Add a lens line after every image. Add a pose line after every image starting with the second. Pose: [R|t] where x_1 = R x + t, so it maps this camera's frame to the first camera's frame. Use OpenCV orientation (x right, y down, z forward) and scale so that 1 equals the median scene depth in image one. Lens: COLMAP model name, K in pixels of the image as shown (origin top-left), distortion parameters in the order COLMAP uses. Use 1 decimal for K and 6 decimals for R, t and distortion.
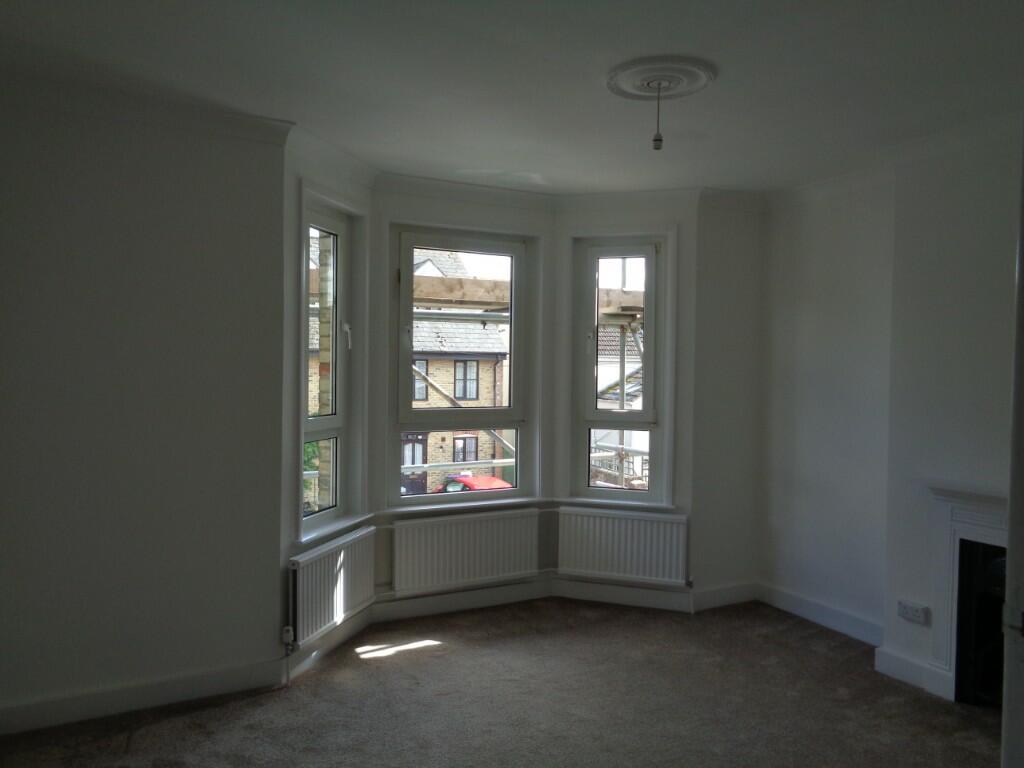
lens RADIAL K [[764.5, 0, 512.0], [0, 764.5, 381.6], [0, 0, 1]] dist [0.005488, -0.006643]
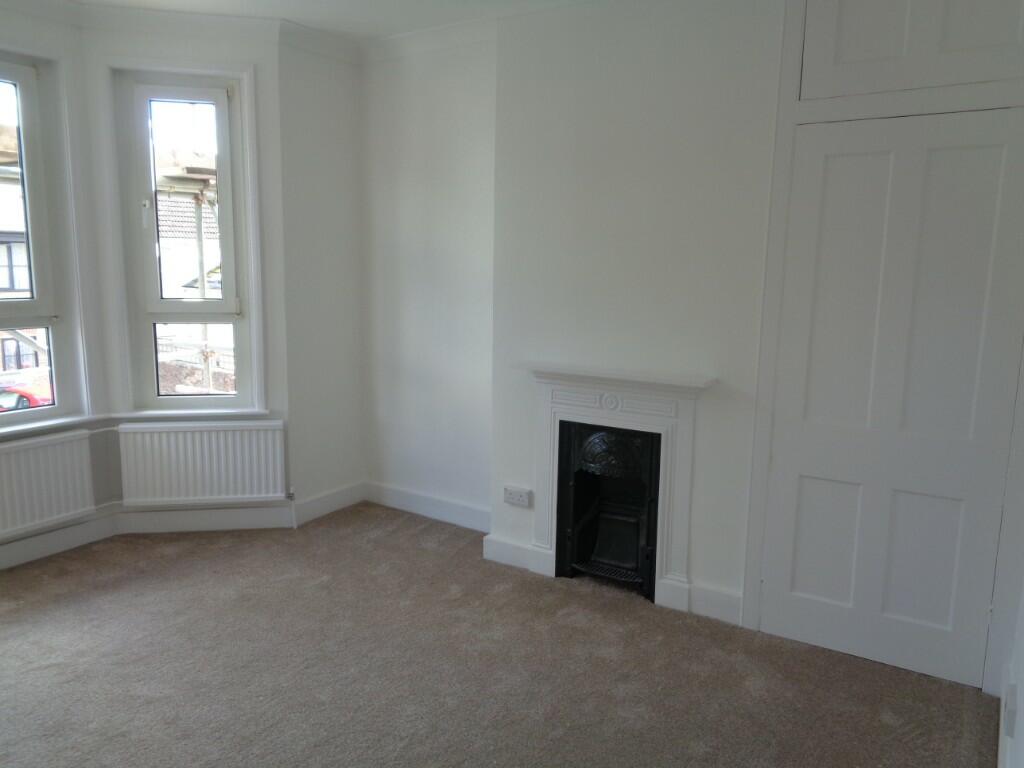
lens RADIAL K [[764.5, 0, 516.1], [0, 764.5, 378.1], [0, 0, 1]] dist [0.005488, -0.006643]
pose [[0.873894, -0.074589, 0.480360, 0.047763], [0.005615, 0.989641, 0.143454, 0.006072], [-0.486084, -0.122667, 0.865260, 0.134293]]
